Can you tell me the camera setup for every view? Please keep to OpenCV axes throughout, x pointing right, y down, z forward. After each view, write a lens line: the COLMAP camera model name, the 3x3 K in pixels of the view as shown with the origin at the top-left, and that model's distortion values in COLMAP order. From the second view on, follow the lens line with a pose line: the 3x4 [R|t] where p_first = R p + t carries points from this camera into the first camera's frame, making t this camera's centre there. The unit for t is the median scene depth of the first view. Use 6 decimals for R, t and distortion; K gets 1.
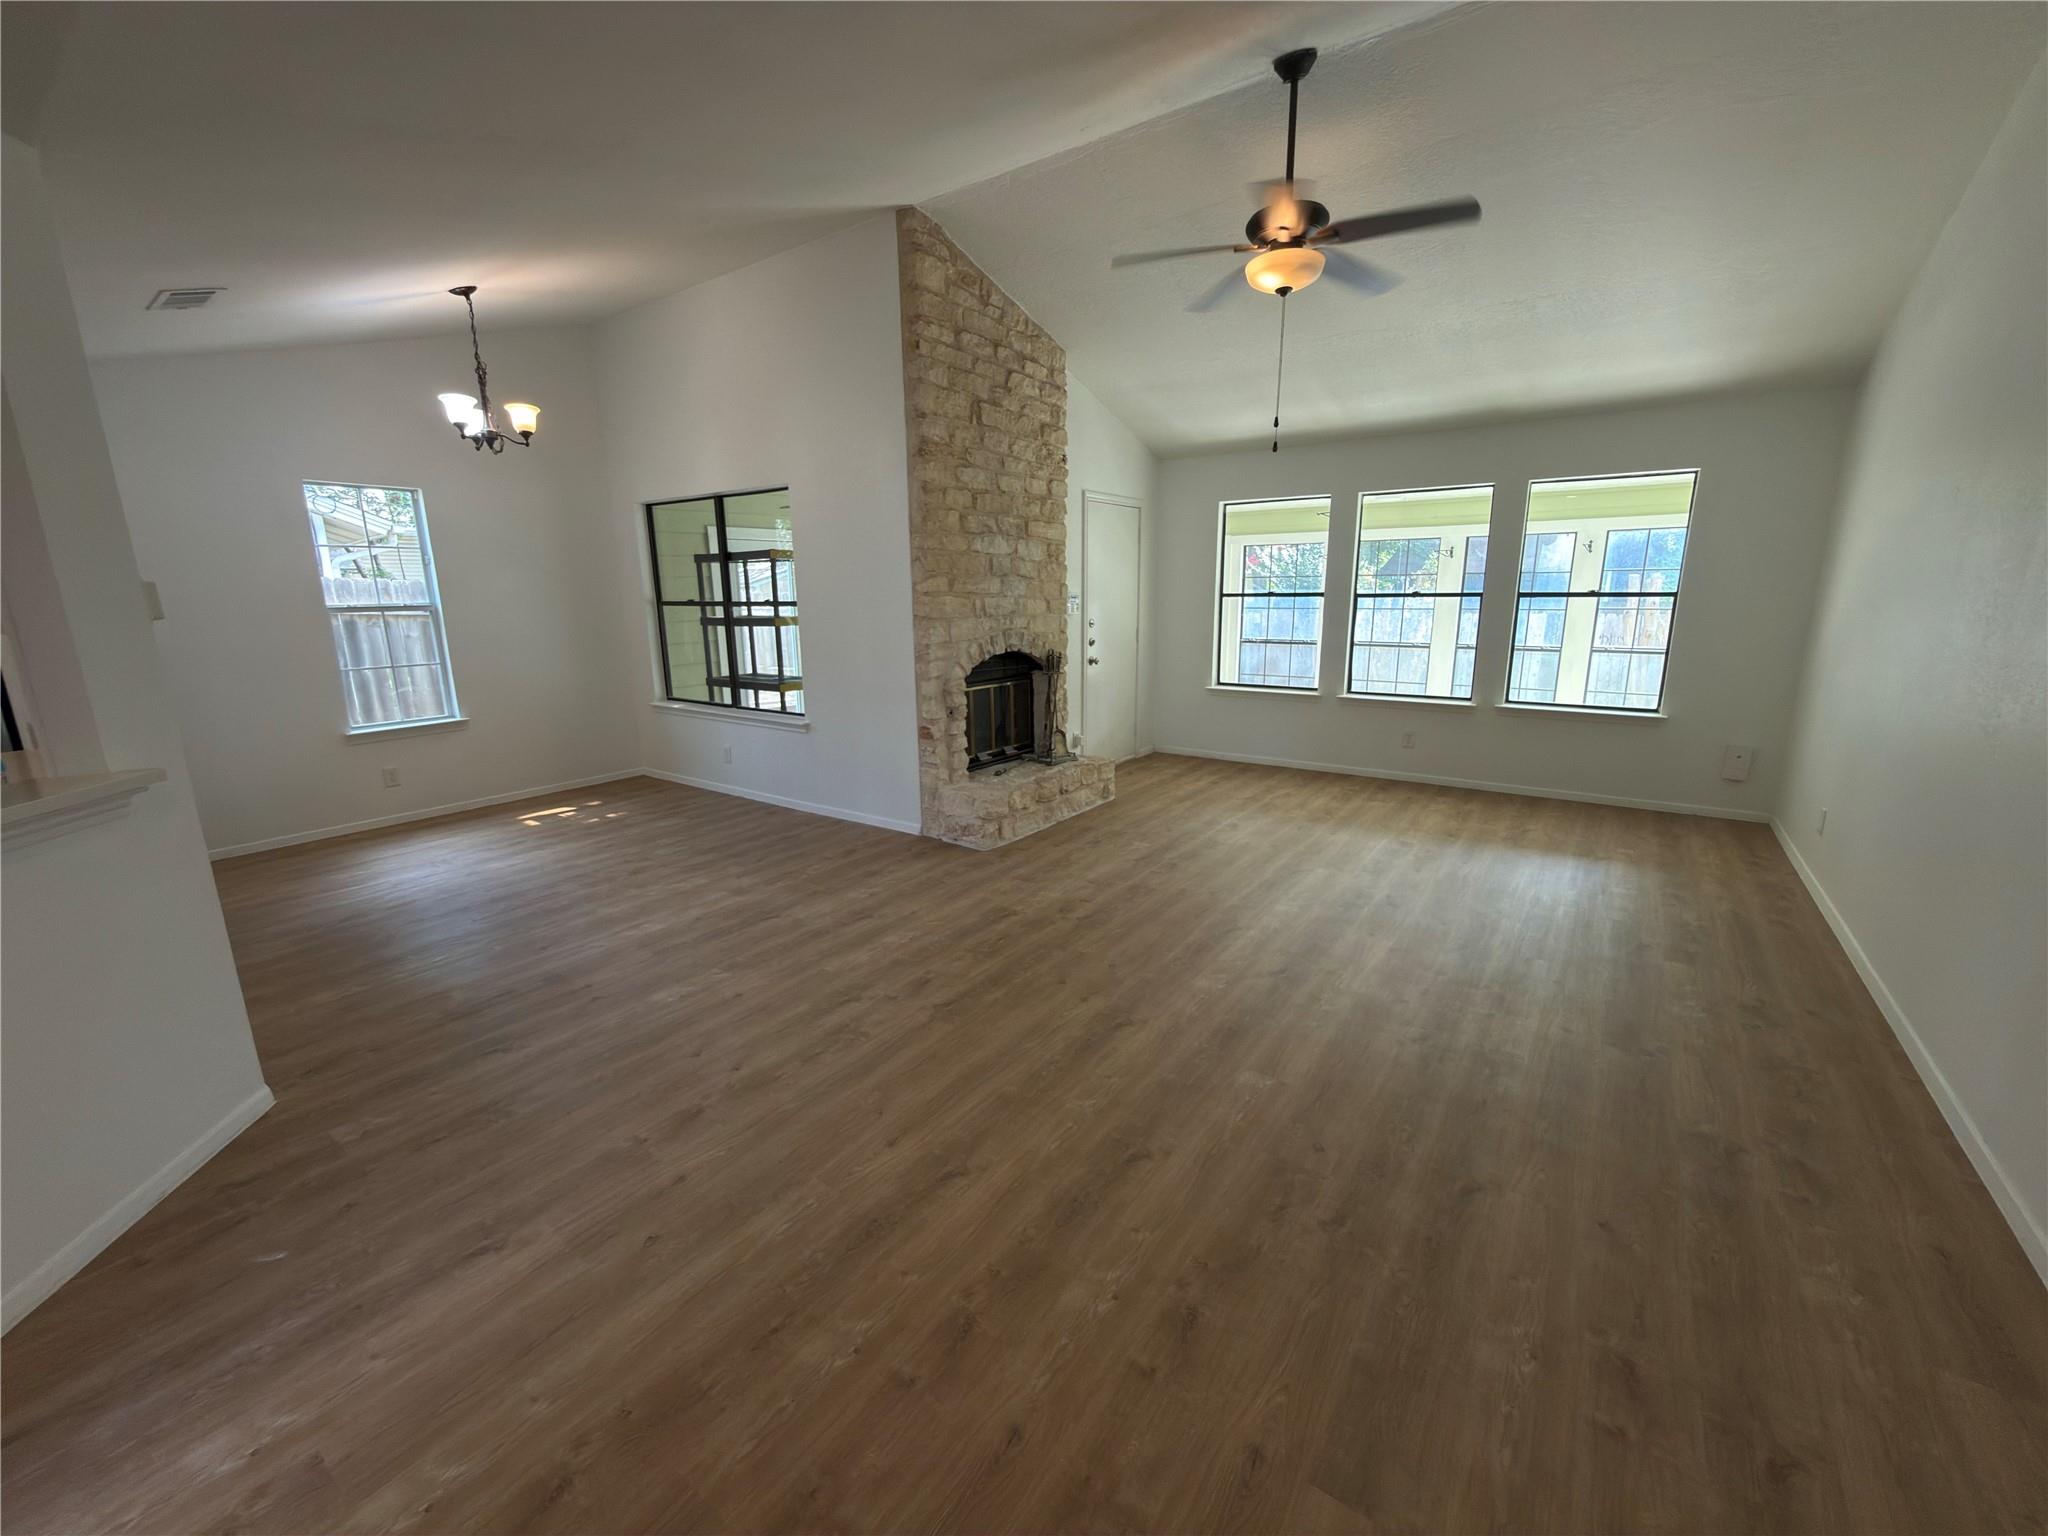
lens RADIAL K [[818.4, 0, 1022.9], [0, 818.4, 770.5], [0, 0, 1]] dist [0.000285, -0.000292]
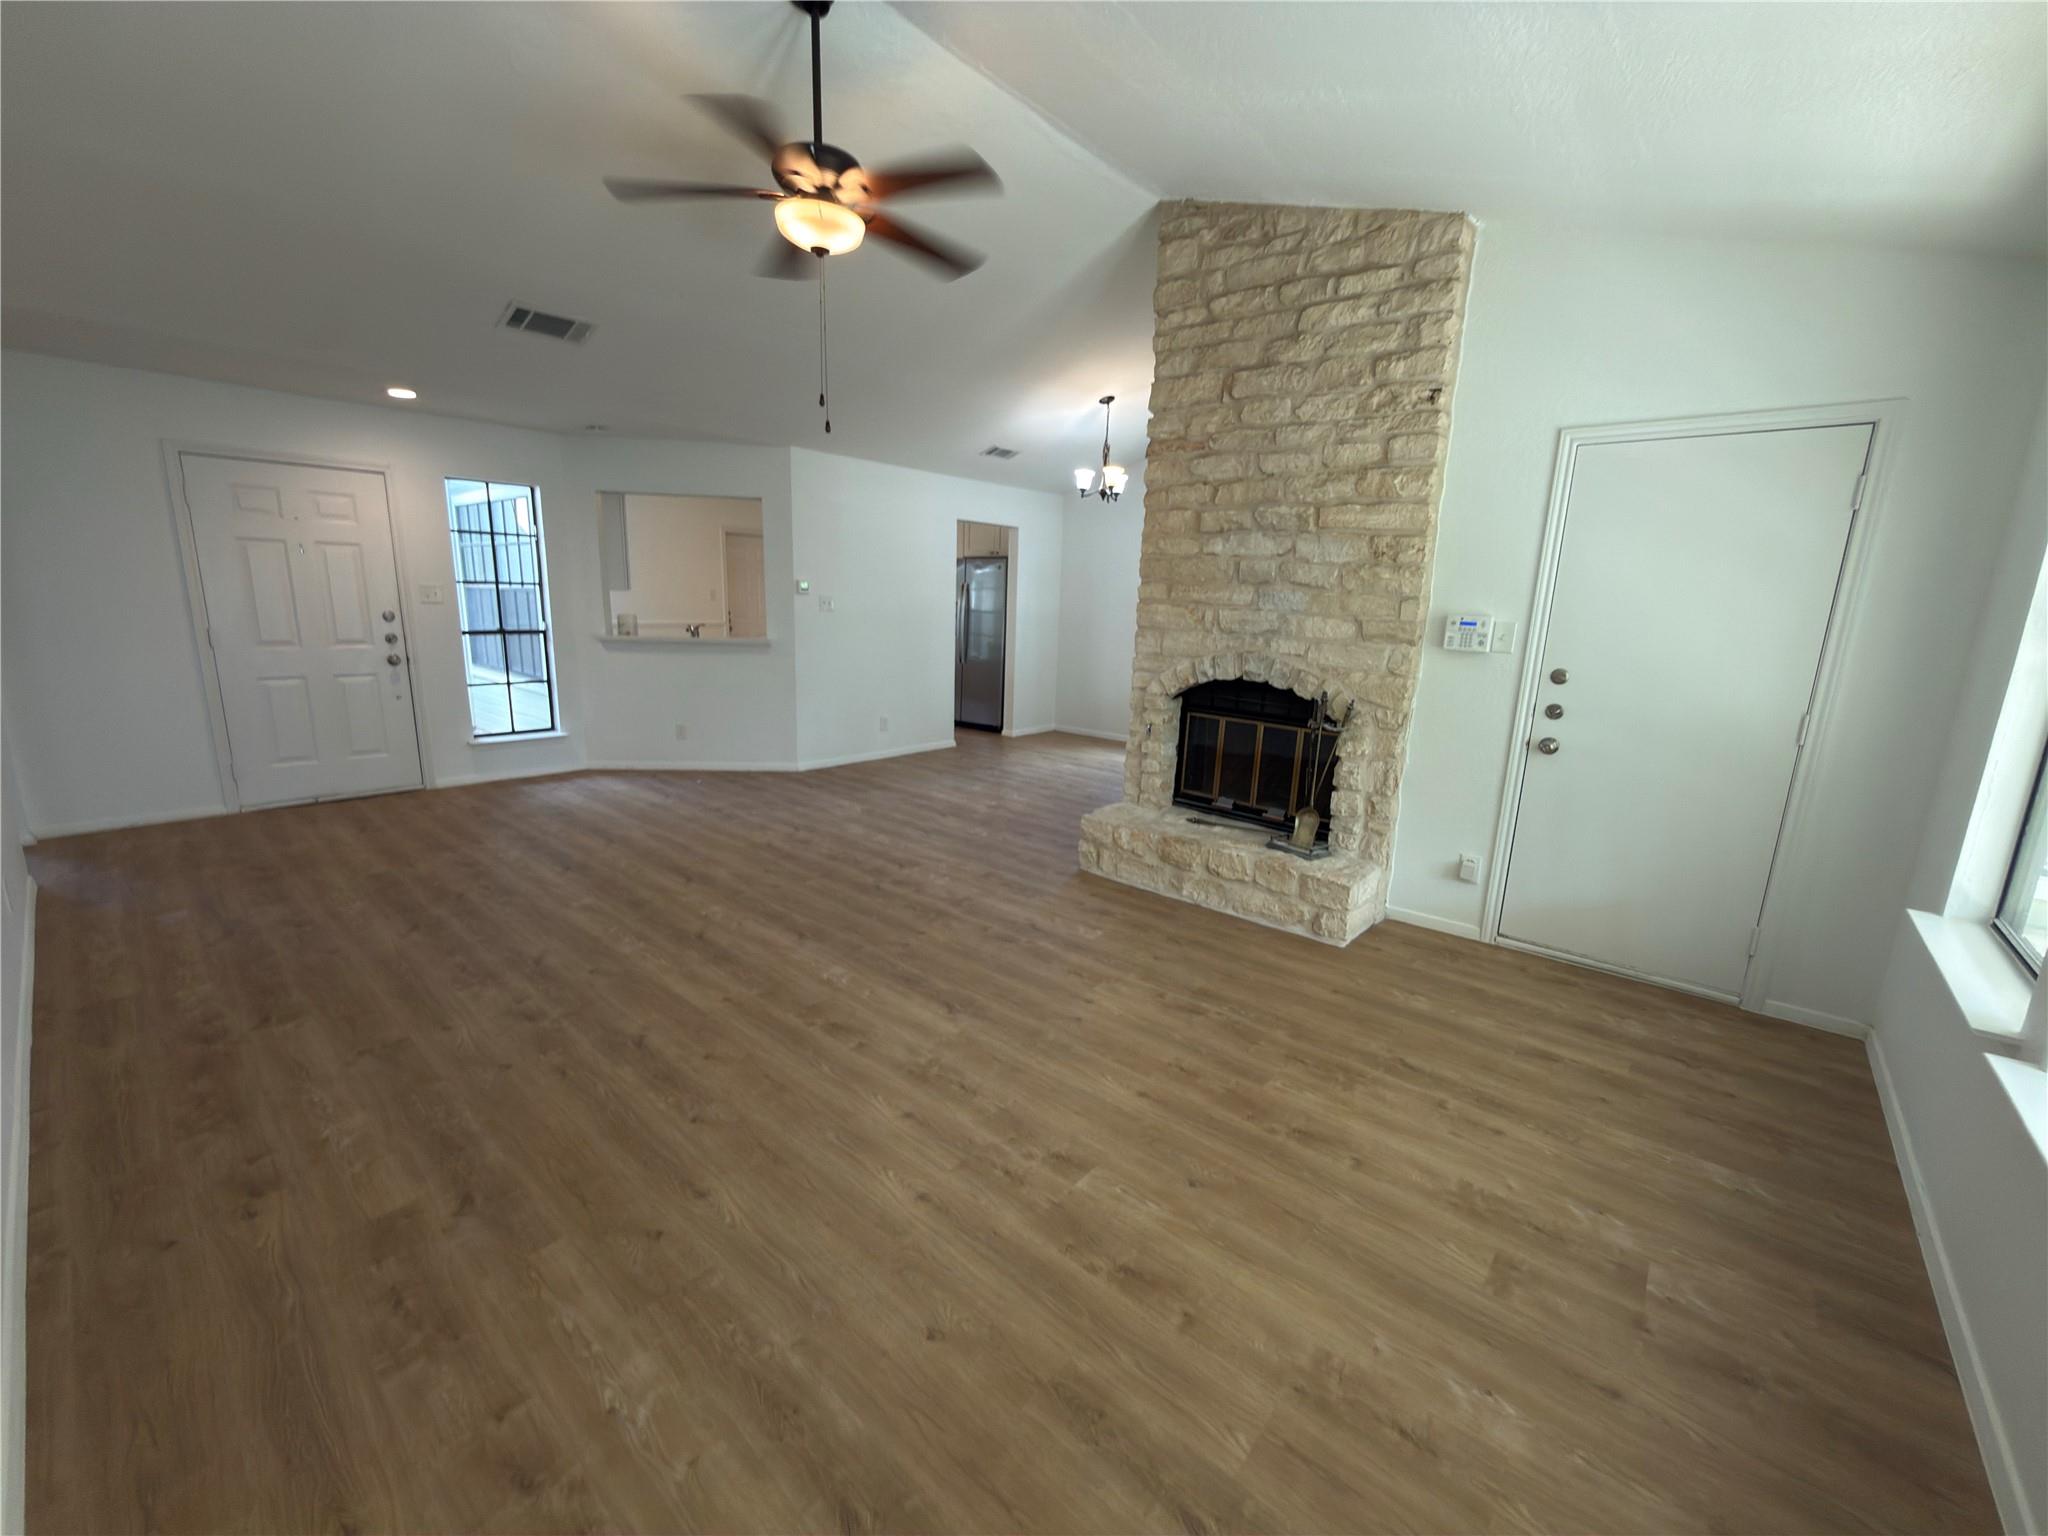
lens RADIAL K [[818.4, 0, 1025.8], [0, 818.4, 771.8], [0, 0, 1]] dist [0.000285, -0.000292]
pose [[-0.085094, 0.218052, -0.972220, 0.831056], [-0.248837, 0.940189, 0.232648, -0.205851], [0.964800, 0.261721, -0.025745, 0.898405]]
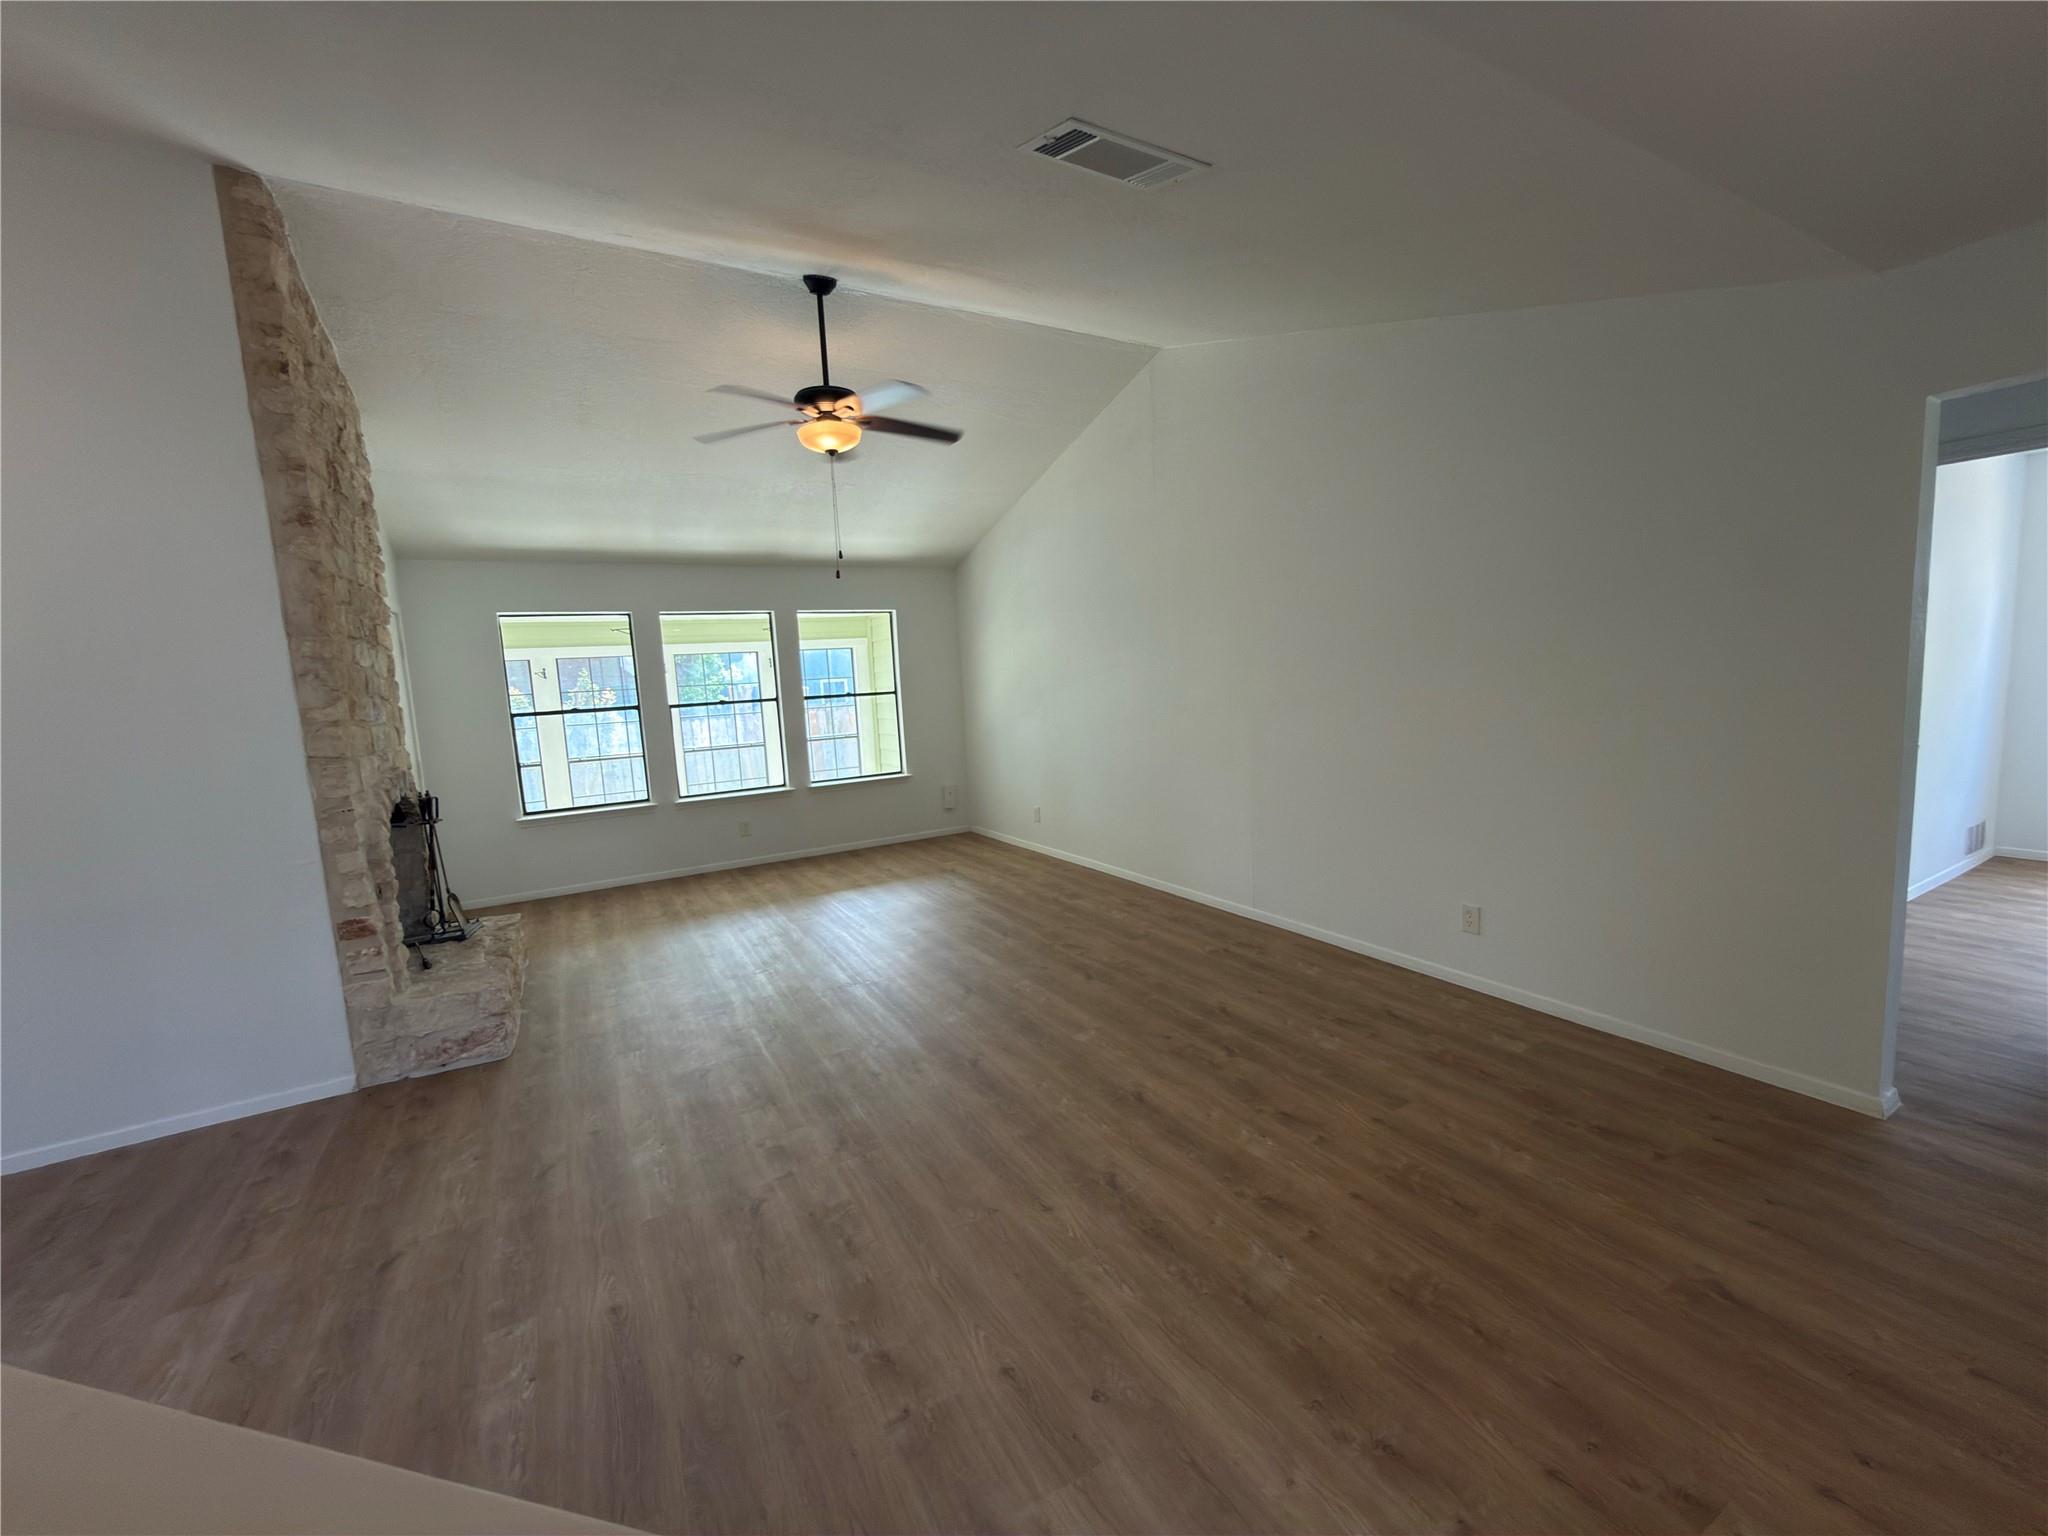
lens RADIAL K [[818.4, 0, 1022.6], [0, 818.4, 770.7], [0, 0, 1]] dist [0.000285, -0.000292]
pose [[0.415678, -0.117946, 0.901832, -0.470117], [0.246935, 0.968946, 0.012905, -0.044886], [-0.875349, 0.217329, 0.431894, 0.210127]]
